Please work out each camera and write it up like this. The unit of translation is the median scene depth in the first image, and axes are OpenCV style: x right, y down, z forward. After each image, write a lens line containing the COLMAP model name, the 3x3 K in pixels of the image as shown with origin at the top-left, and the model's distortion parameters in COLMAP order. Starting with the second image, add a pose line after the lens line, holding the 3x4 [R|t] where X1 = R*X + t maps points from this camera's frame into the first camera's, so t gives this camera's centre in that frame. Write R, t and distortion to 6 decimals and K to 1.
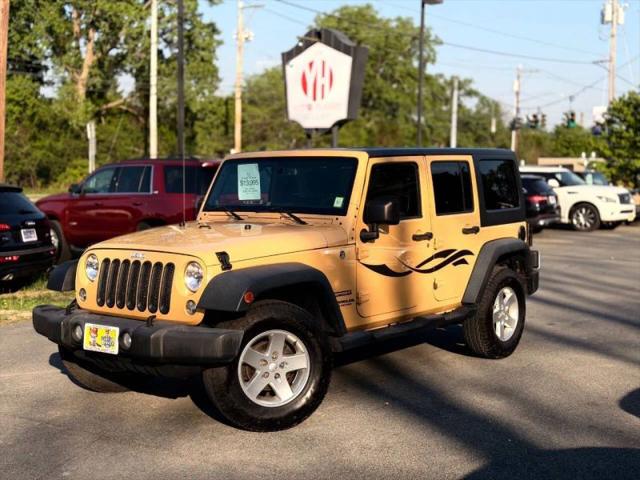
lens RADIAL K [[949.7, 0, 286.1], [0, 949.7, 238.3], [0, 0, 1]] dist [0.036343, 0.075441]
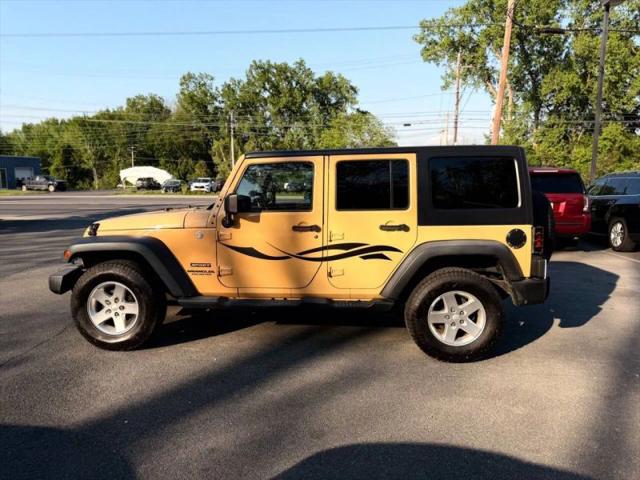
lens RADIAL K [[446.4, 0, 320.0], [0, 446.4, 240.0], [0, 0, 1]] dist [0.061466, 0.000523]
pose [[0.593628, 0.104959, -0.797866, 0.574336], [-0.059669, 0.994470, 0.086428, -0.034570], [0.802525, -0.003698, 0.596608, 0.691205]]
